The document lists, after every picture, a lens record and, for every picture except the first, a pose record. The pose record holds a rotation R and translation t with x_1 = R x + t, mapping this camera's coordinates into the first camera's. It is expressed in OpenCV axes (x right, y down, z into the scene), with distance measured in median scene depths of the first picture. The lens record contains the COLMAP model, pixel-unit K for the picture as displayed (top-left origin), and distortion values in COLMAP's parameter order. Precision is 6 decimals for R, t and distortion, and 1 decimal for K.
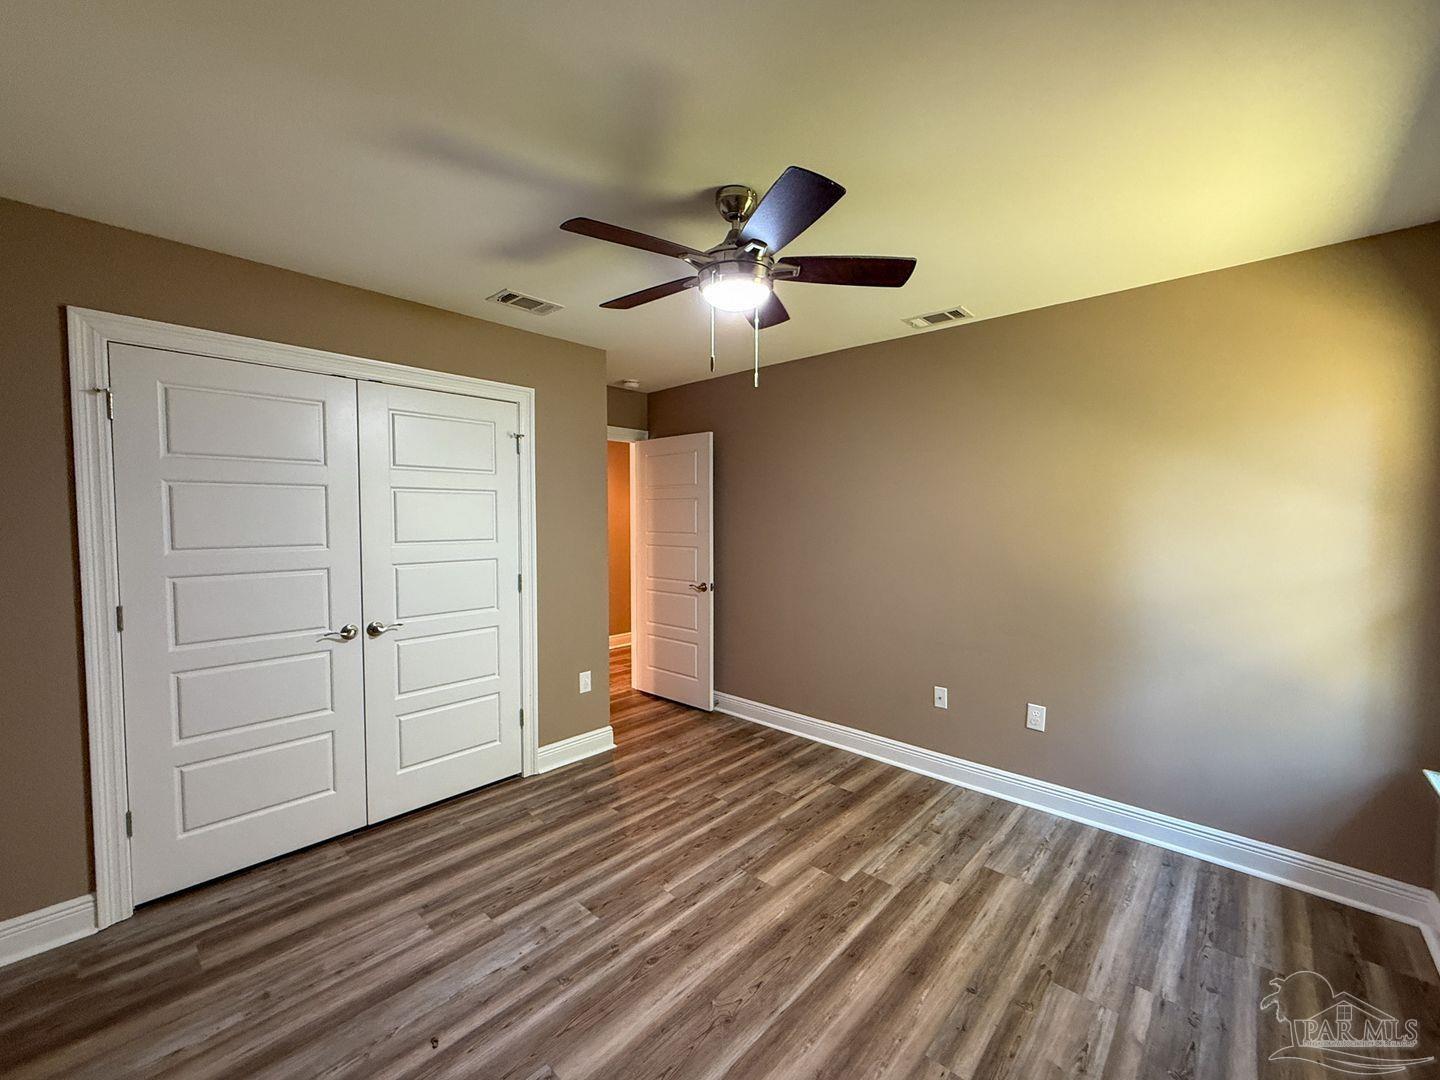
lens RADIAL K [[577.8, 0, 711.8], [0, 577.8, 538.9], [0, 0, 1]] dist [0.002744, -0.000297]
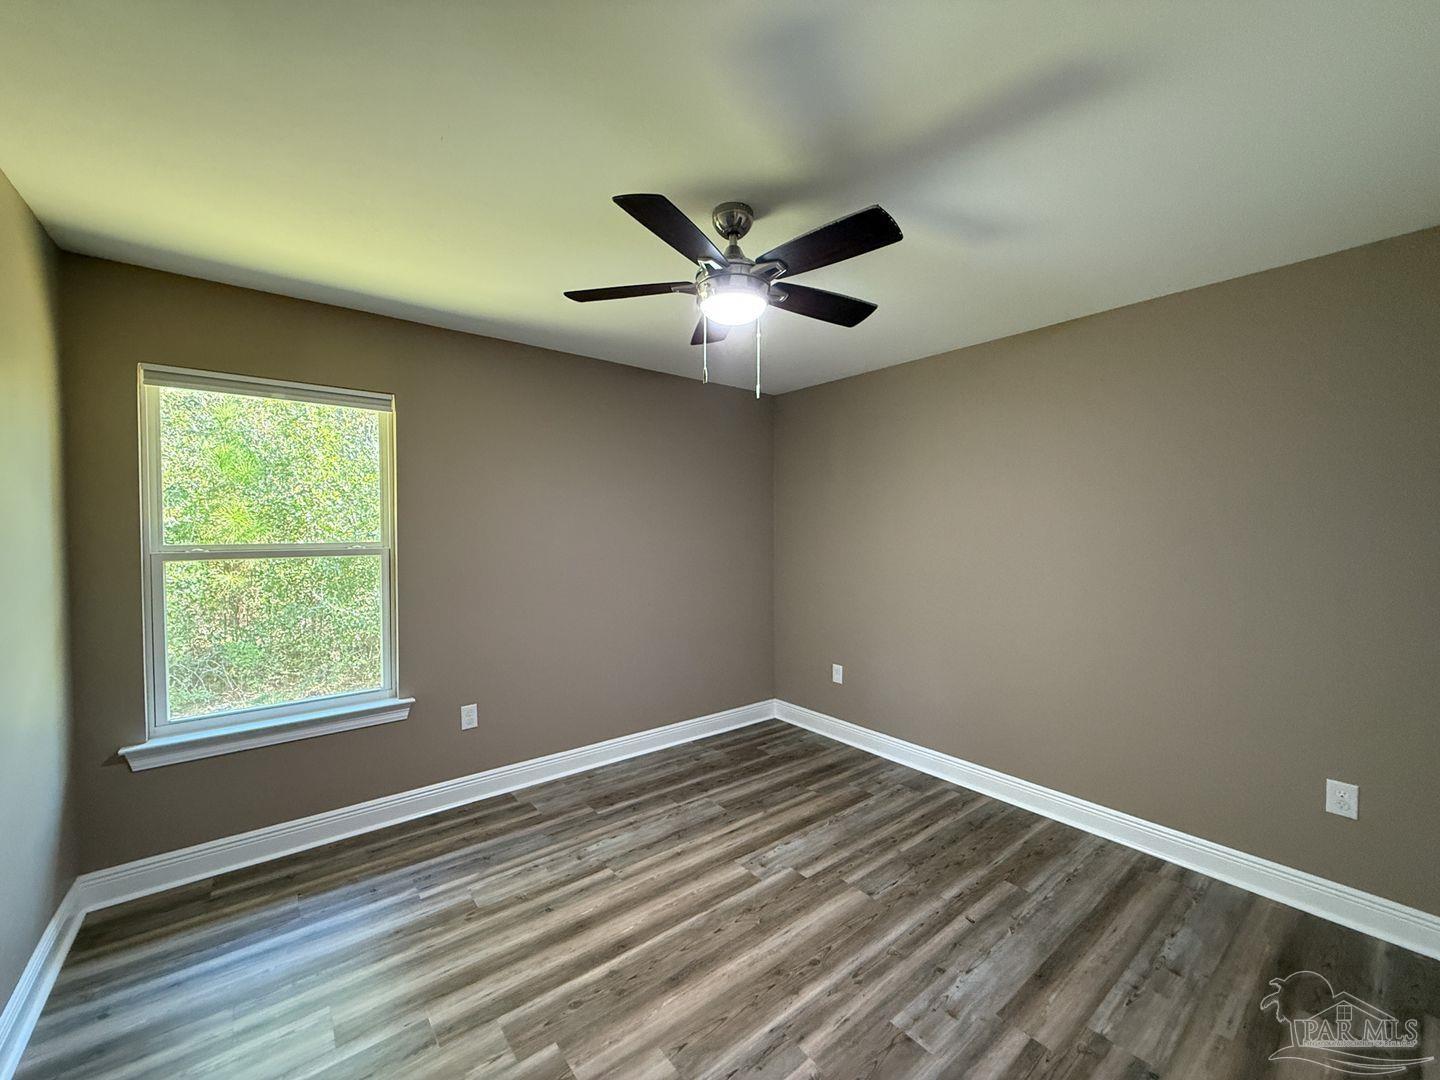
lens RADIAL K [[577.8, 0, 721.5], [0, 577.8, 539.3], [0, 0, 1]] dist [0.002744, -0.000297]
pose [[-0.990831, -0.003564, 0.135059, -0.072601], [0.004707, 0.998135, 0.060869, -0.074597], [-0.135024, 0.060947, -0.988966, 1.938131]]
